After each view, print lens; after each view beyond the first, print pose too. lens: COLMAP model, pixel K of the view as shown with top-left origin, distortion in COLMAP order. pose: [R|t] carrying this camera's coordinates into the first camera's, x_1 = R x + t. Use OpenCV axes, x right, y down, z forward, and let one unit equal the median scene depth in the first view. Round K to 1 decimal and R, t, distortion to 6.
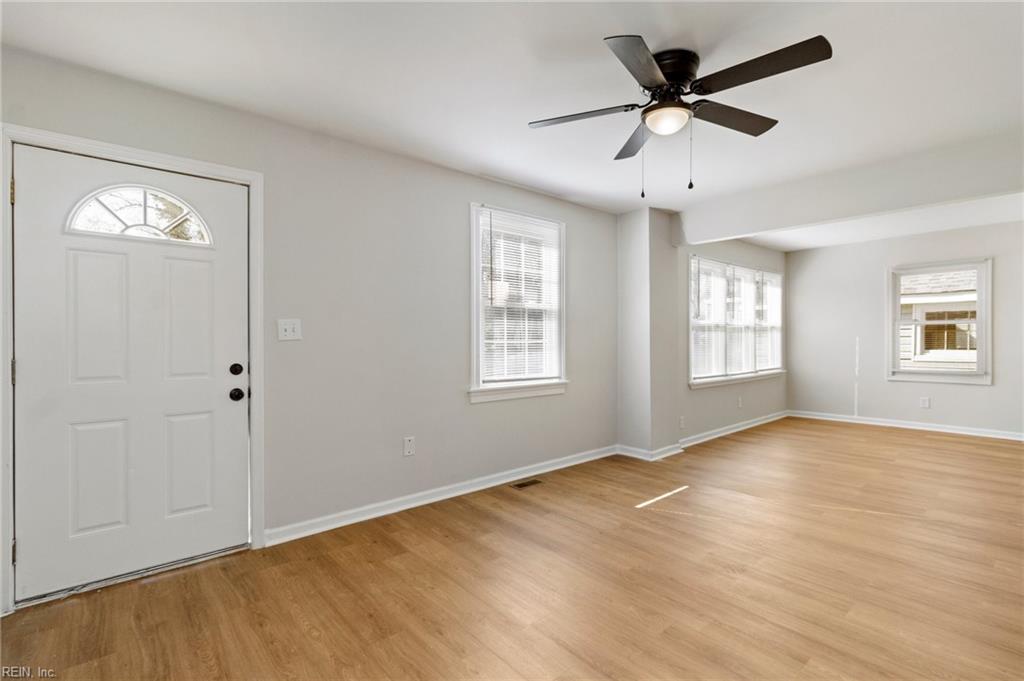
lens RADIAL K [[479.5, 0, 521.5], [0, 479.5, 340.9], [0, 0, 1]] dist [-0.000270, 0.000318]
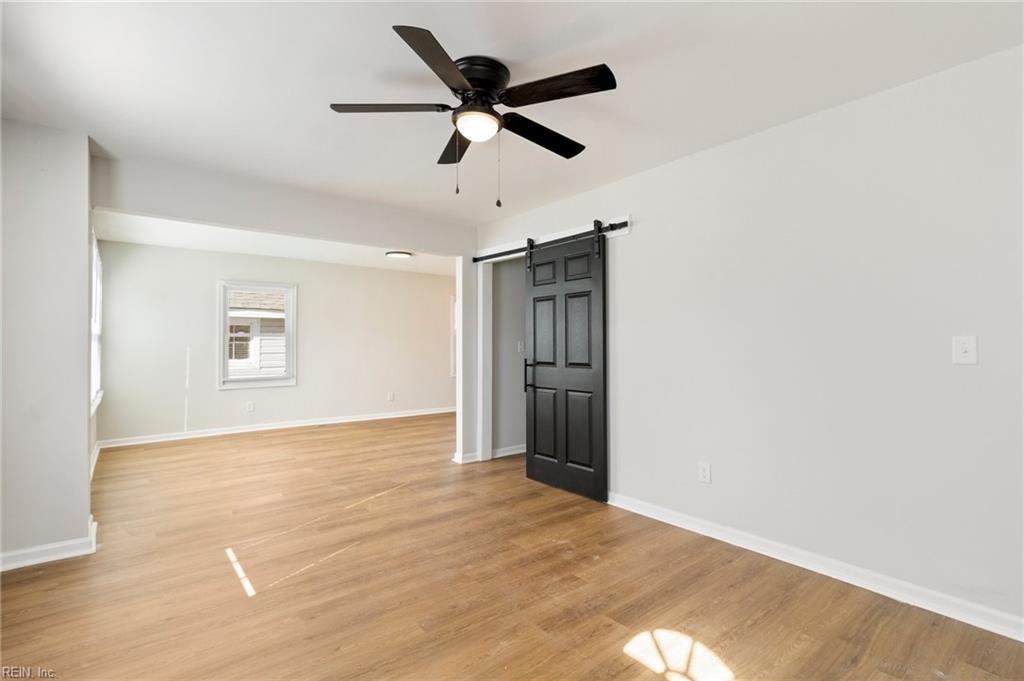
lens RADIAL K [[479.5, 0, 521.5], [0, 479.5, 340.9], [0, 0, 1]] dist [-0.000270, 0.000318]
pose [[0.043526, 0.008134, 0.999019, -0.435677], [0.014579, 0.999855, -0.008776, -0.009075], [-0.998946, 0.014947, 0.043401, 0.573544]]
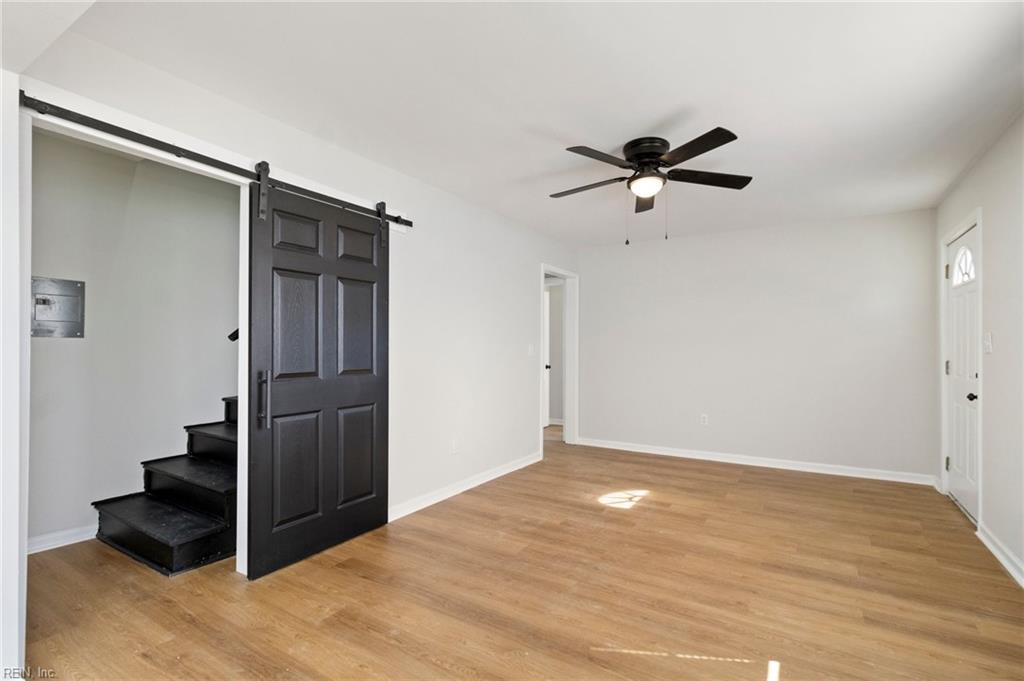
lens RADIAL K [[479.5, 0, 521.5], [0, 479.5, 340.9], [0, 0, 1]] dist [-0.000270, 0.000318]
pose [[-0.956194, -0.004818, -0.292693, 0.675622], [-0.004928, 0.999988, -0.000361, -0.018155], [0.292691, 0.001097, -0.956206, 1.432532]]
